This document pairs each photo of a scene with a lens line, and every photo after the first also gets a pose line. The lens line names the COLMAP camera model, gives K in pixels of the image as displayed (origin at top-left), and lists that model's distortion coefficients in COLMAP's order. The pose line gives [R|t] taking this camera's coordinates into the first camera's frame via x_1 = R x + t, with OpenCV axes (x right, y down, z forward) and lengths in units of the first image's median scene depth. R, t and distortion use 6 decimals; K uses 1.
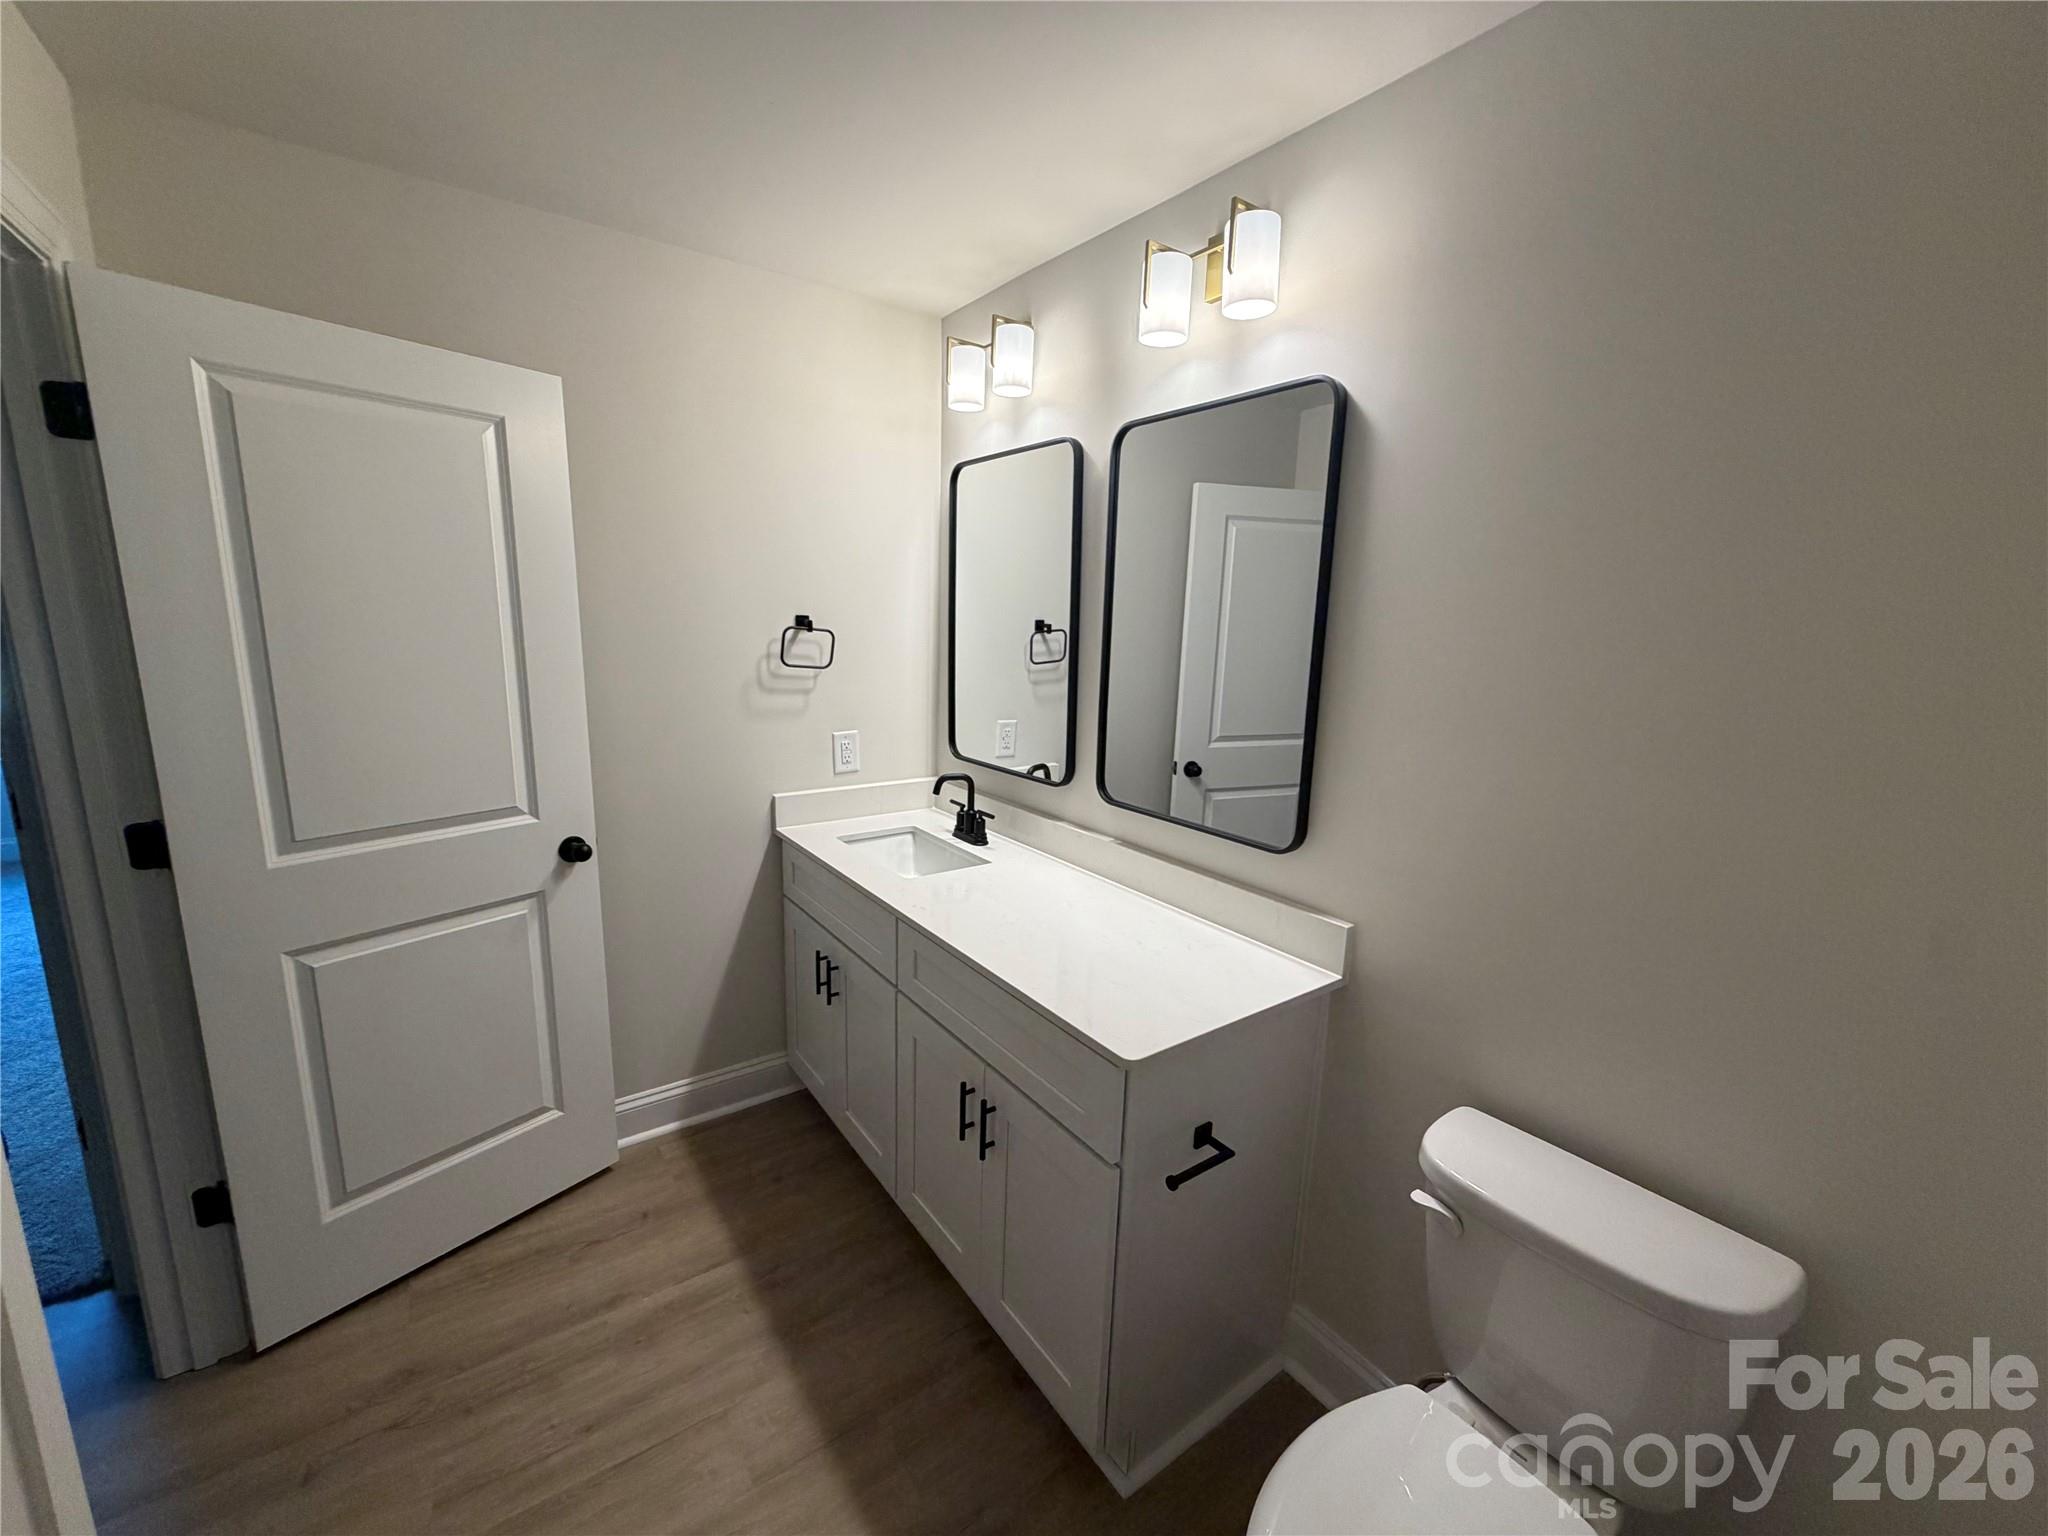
lens RADIAL K [[819.0, 0, 1026.2], [0, 819.0, 768.0], [0, 0, 1]] dist [-0.001963, 0.000298]
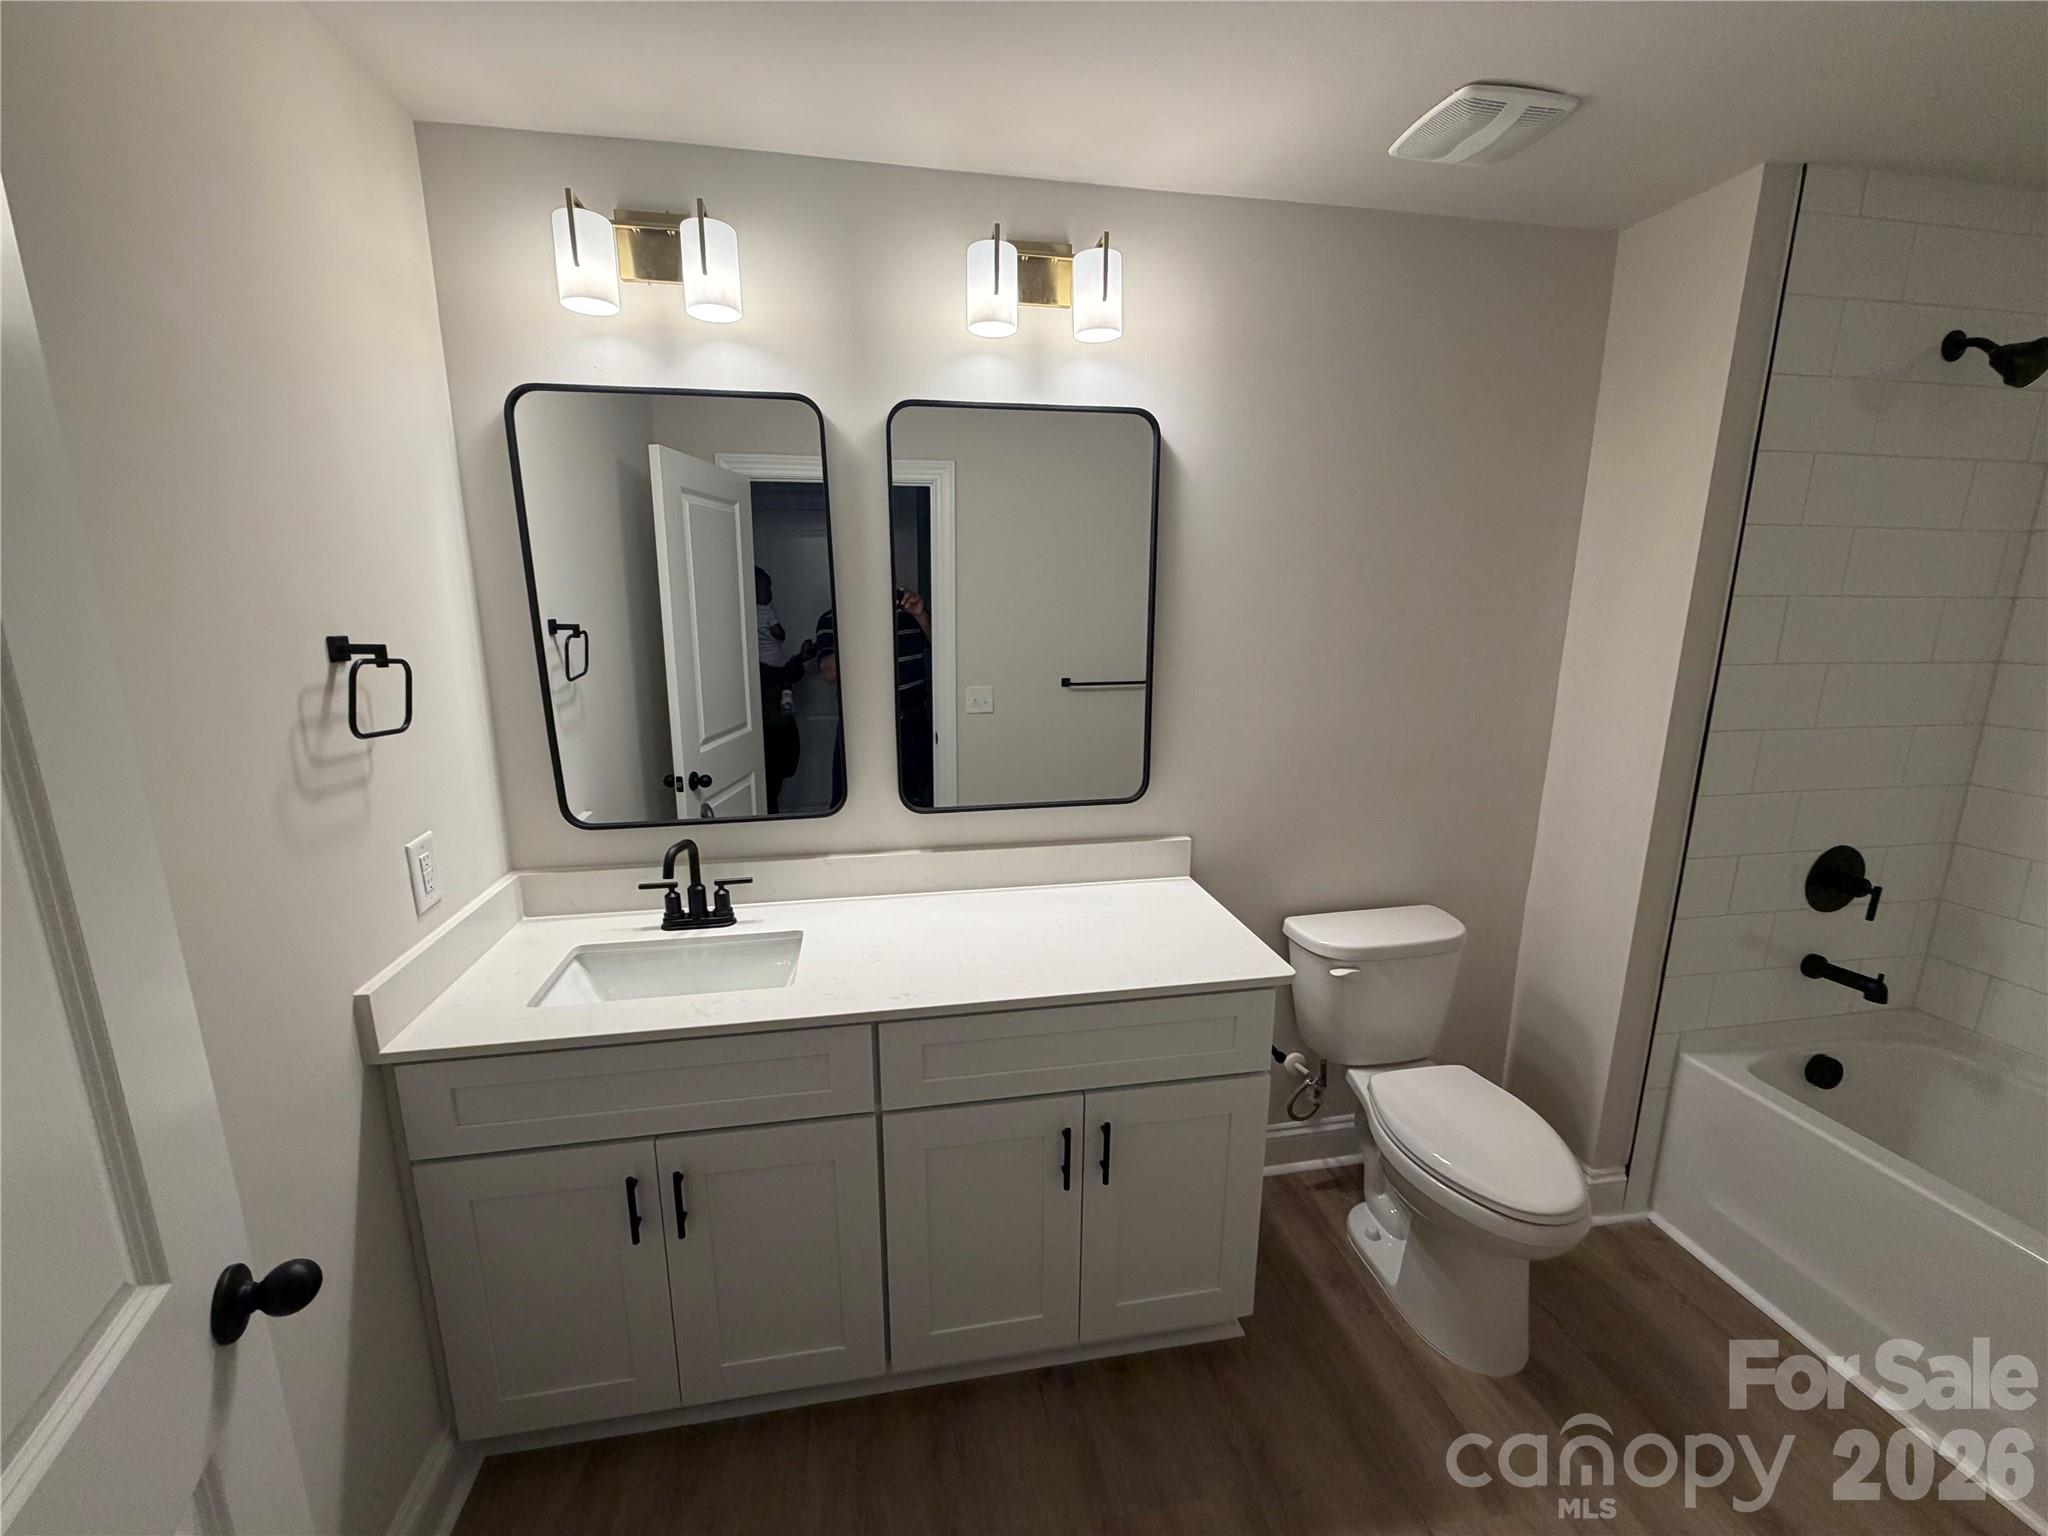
lens RADIAL K [[819.0, 0, 1011.9], [0, 819.0, 766.8], [0, 0, 1]] dist [-0.001963, 0.000298]
pose [[0.434135, -0.212035, 0.875539, -0.612210], [0.183023, 0.972396, 0.144739, -0.115344], [-0.882059, 0.097408, 0.460959, 0.442751]]
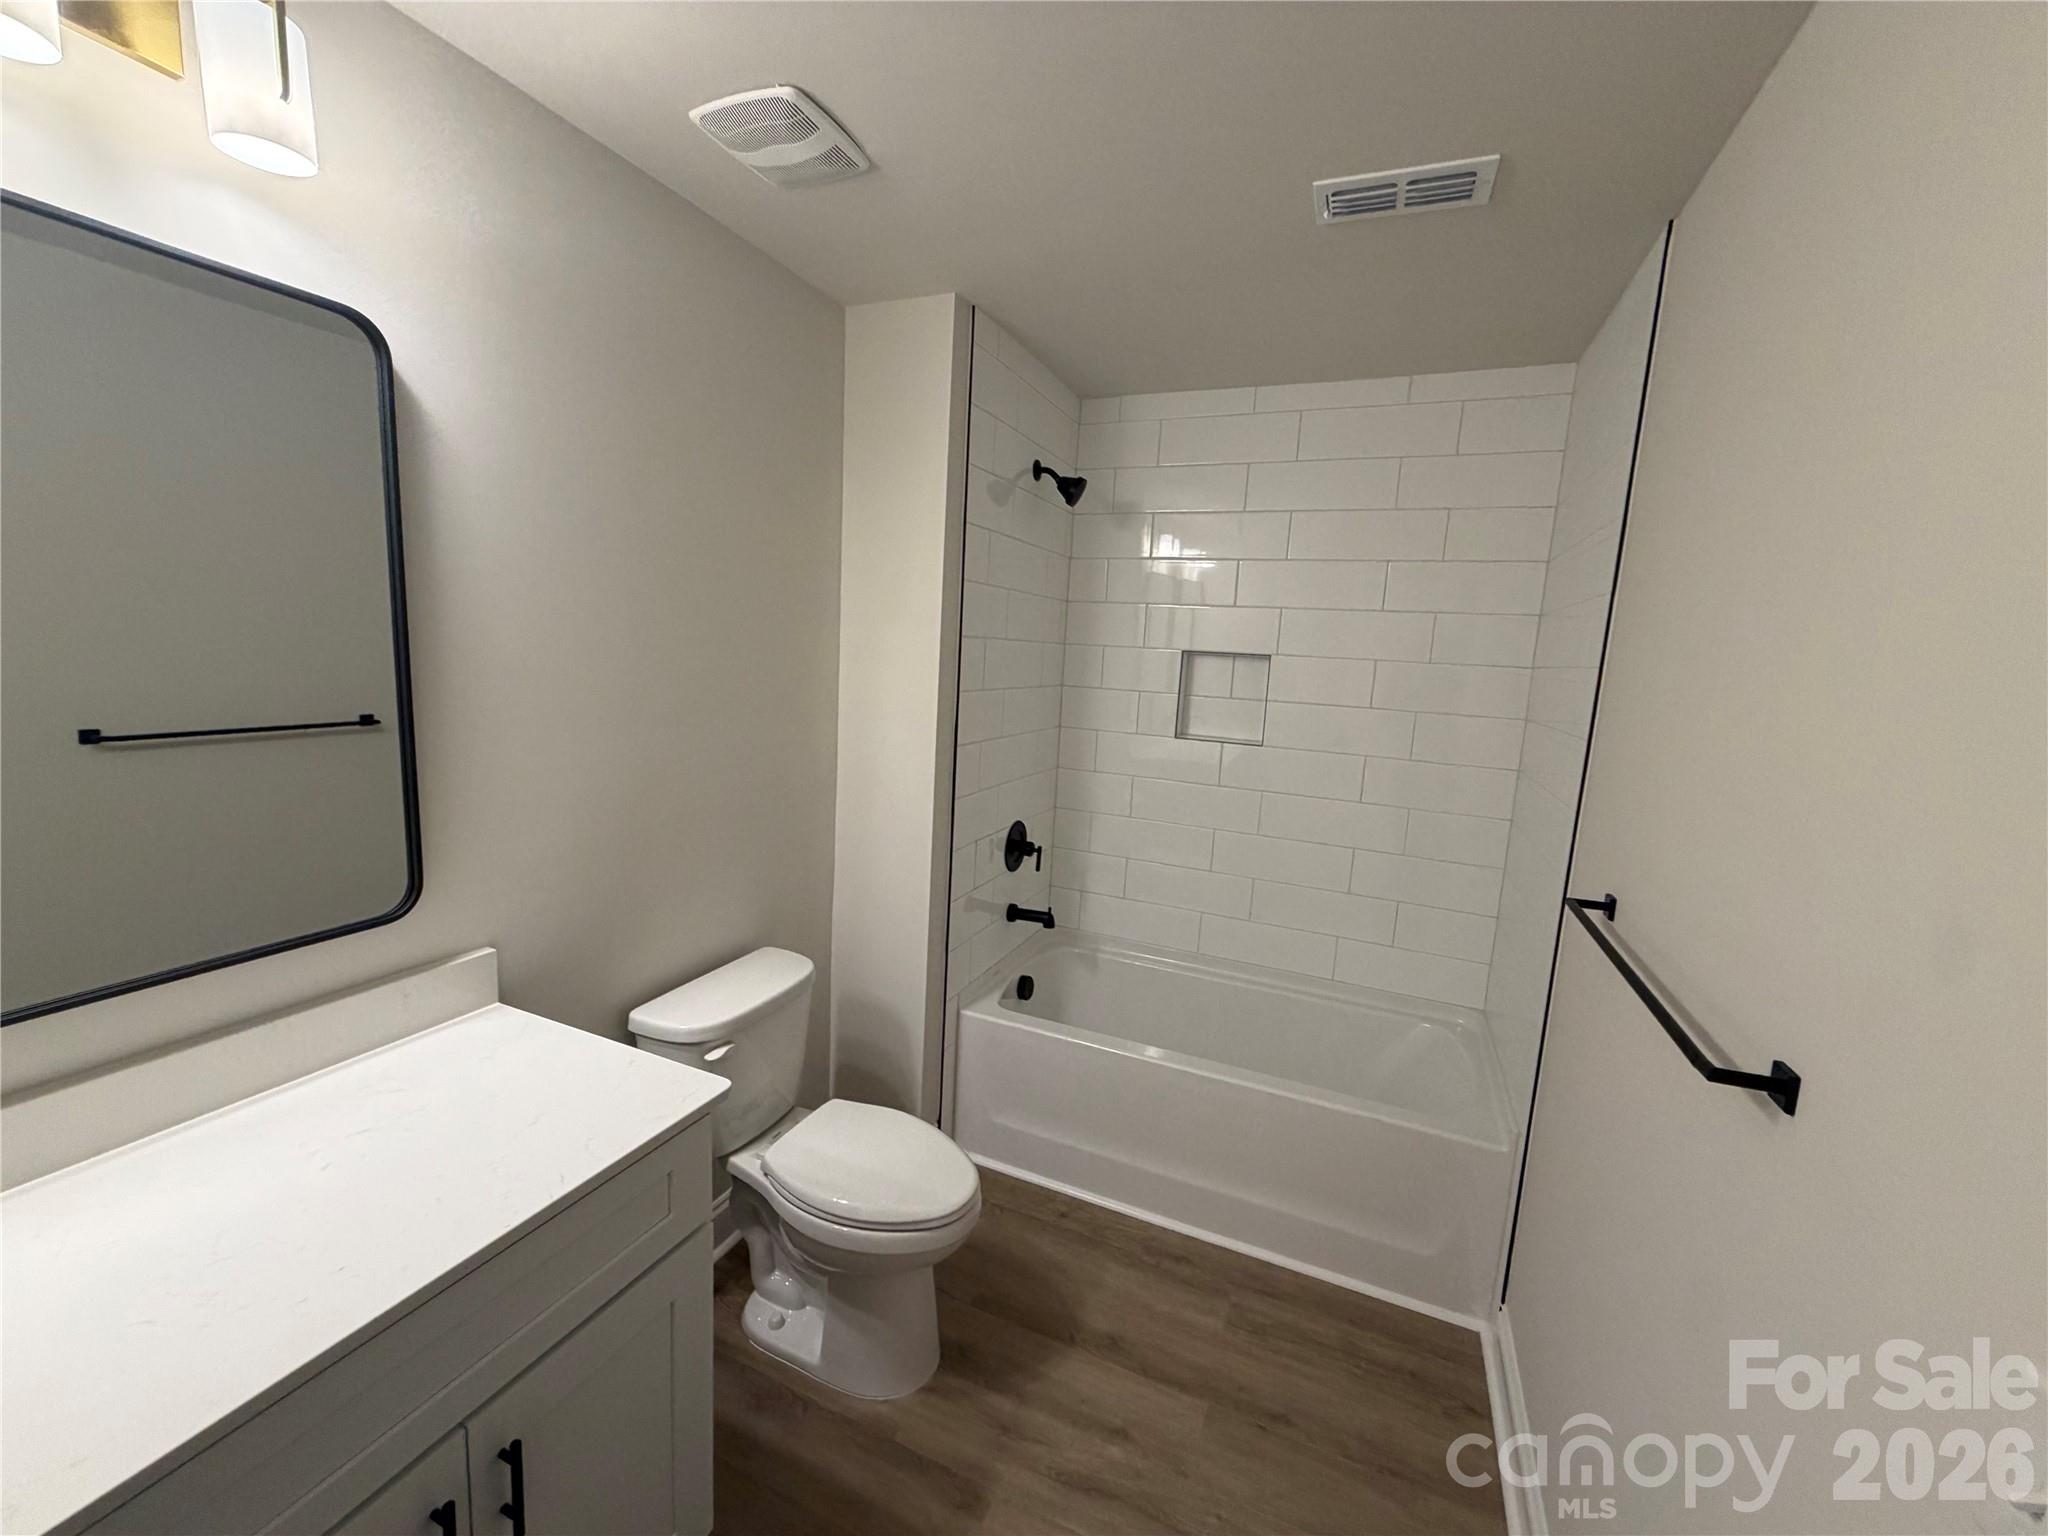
lens RADIAL K [[819.0, 0, 1023.4], [0, 819.0, 766.0], [0, 0, 1]] dist [-0.001963, 0.000298]
pose [[-0.508763, -0.179619, 0.841960, -0.470182], [0.098624, 0.959394, 0.264266, -0.137644], [-0.855239, 0.217486, -0.470390, 0.615679]]
